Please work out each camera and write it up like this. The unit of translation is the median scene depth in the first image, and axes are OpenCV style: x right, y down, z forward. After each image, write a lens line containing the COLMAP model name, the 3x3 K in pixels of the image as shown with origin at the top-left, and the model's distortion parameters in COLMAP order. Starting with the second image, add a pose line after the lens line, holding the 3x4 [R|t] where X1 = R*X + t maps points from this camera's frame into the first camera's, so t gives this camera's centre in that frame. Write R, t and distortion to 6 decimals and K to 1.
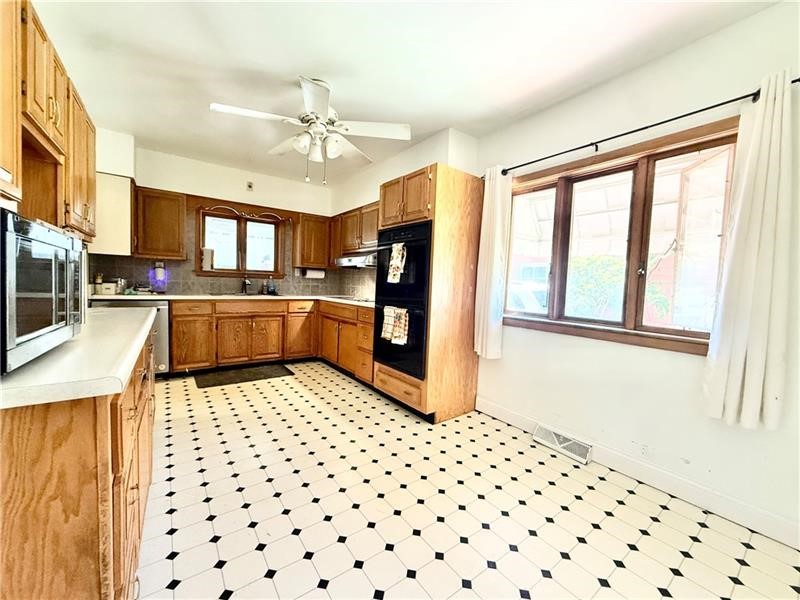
lens RADIAL K [[319.1, 0, 398.8], [0, 319.1, 299.2], [0, 0, 1]] dist [0.000882, 0.000072]
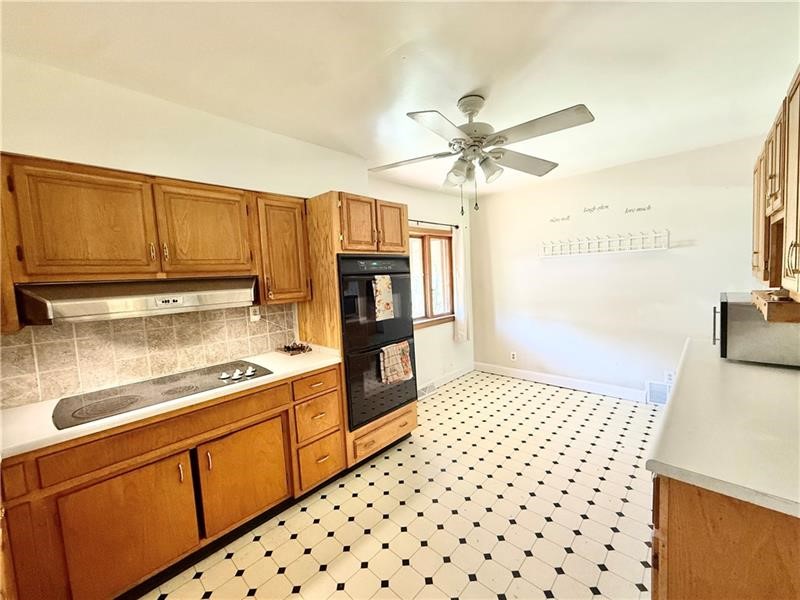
lens RADIAL K [[319.1, 0, 398.8], [0, 319.1, 299.2], [0, 0, 1]] dist [0.000882, 0.000072]
pose [[-0.175954, -0.101500, 0.979152, -0.901061], [0.093619, 0.988436, 0.119286, -0.213265], [-0.979937, 0.112656, -0.164417, 1.126205]]
